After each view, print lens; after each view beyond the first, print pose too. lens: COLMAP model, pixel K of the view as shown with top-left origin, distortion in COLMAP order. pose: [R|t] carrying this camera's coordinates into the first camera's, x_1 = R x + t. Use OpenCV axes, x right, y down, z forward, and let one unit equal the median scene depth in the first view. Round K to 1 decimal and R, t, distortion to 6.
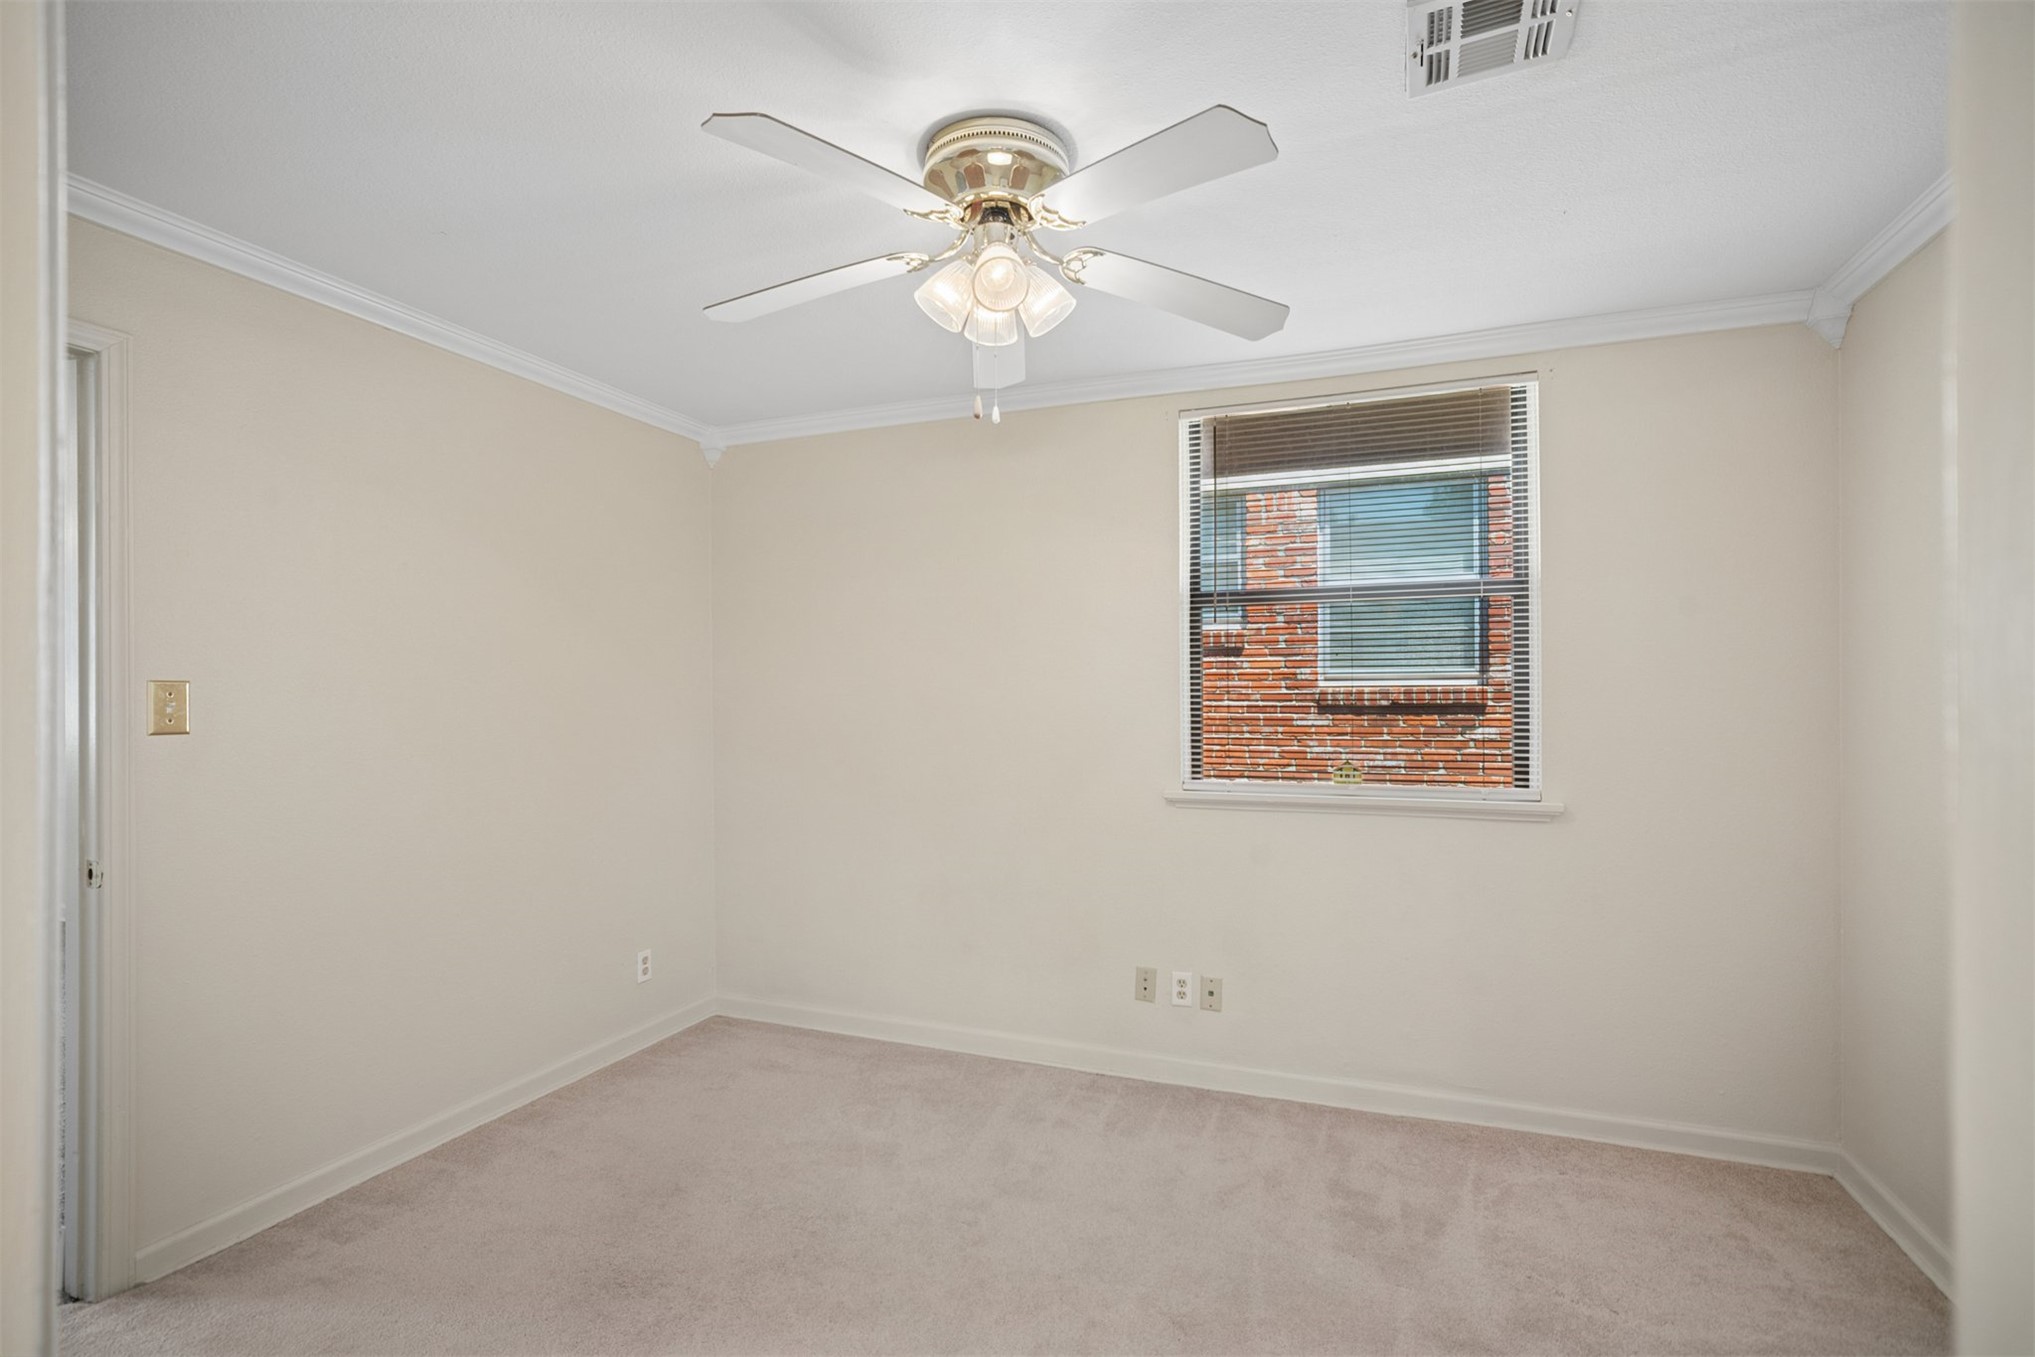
lens RADIAL K [[939.4, 0, 1026.6], [0, 939.4, 686.3], [0, 0, 1]] dist [-0.009265, 0.000600]
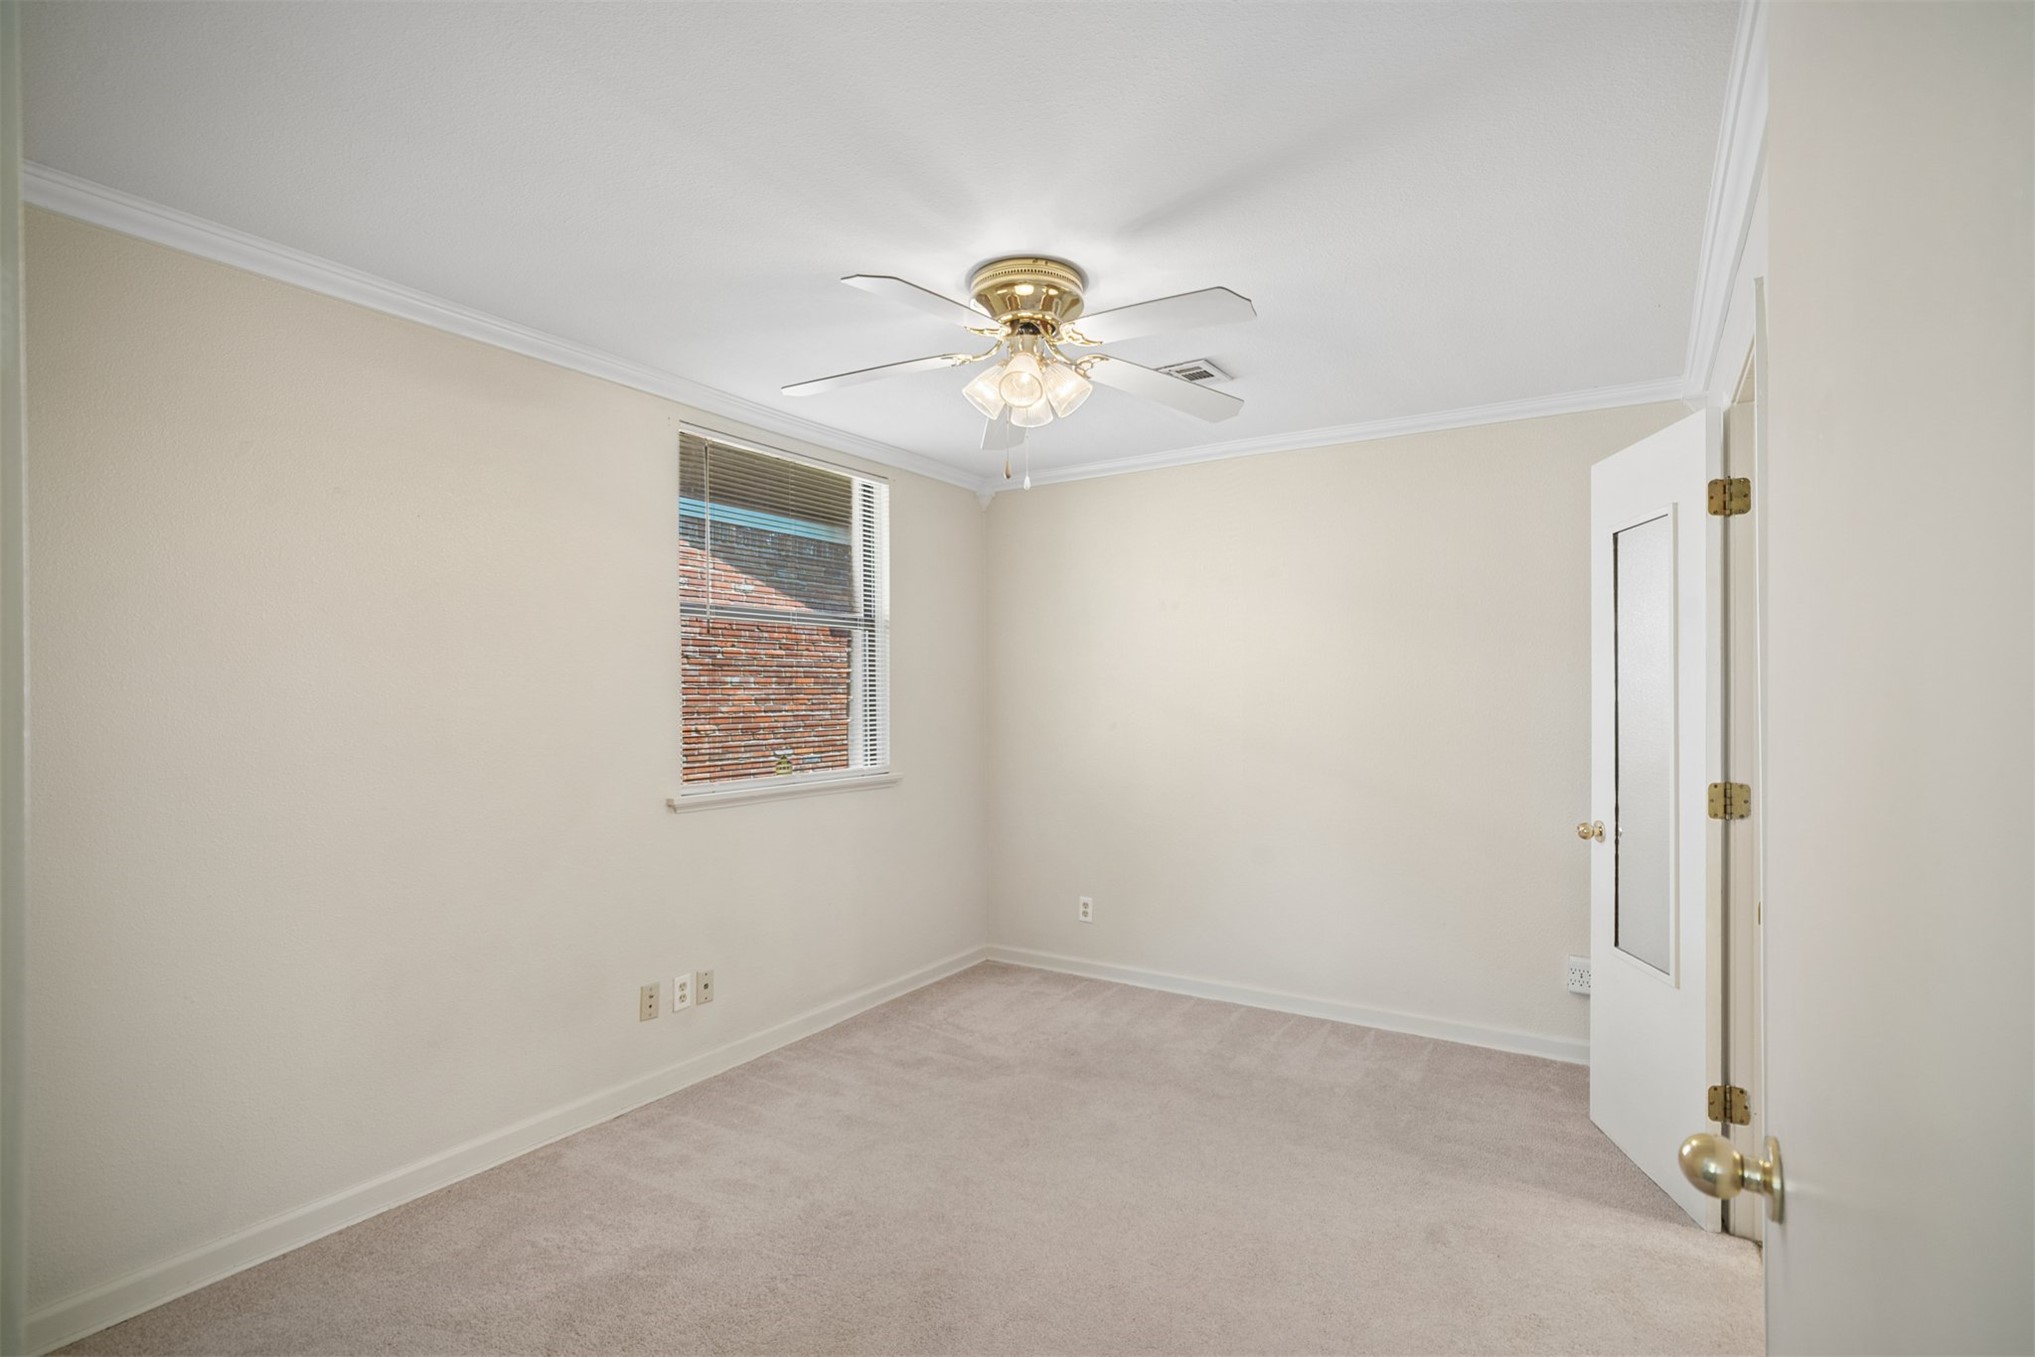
lens RADIAL K [[939.4, 0, 1026.6], [0, 939.4, 686.3], [0, 0, 1]] dist [-0.009265, 0.000600]
pose [[0.209982, 0.009183, 0.977662, -0.836312], [-0.005506, 0.999951, -0.008209, -0.001237], [-0.977690, -0.003659, 0.210023, 0.477229]]
